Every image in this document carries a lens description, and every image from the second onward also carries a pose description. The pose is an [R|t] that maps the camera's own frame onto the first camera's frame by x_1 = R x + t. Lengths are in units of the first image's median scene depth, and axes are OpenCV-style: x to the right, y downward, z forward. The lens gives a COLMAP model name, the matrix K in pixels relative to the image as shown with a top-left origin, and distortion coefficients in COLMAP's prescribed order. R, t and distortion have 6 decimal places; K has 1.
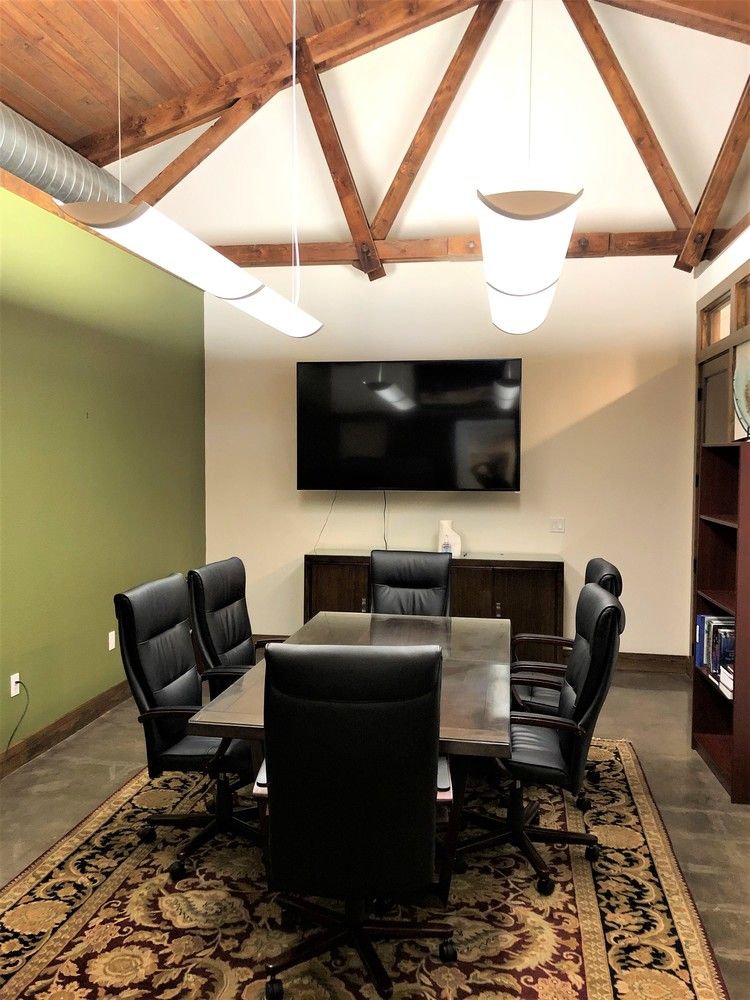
lens RADIAL K [[822.4, 0, 359.3], [0, 822.4, 471.3], [0, 0, 1]] dist [0.025783, -0.026641]
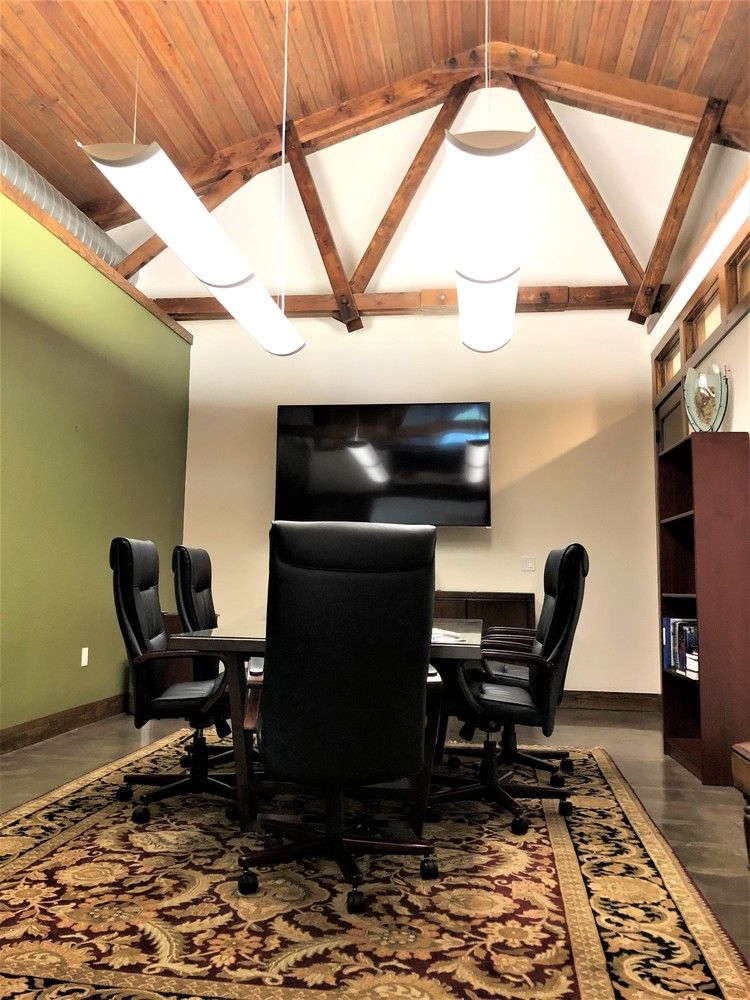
lens RADIAL K [[822.4, 0, 362.6], [0, 822.4, 460.4], [0, 0, 1]] dist [0.025783, -0.026641]
pose [[0.999311, 0.015293, 0.033823, -0.003233], [-0.009380, 0.985650, -0.168542, 0.158048], [-0.035915, 0.168109, 0.985114, -0.035518]]
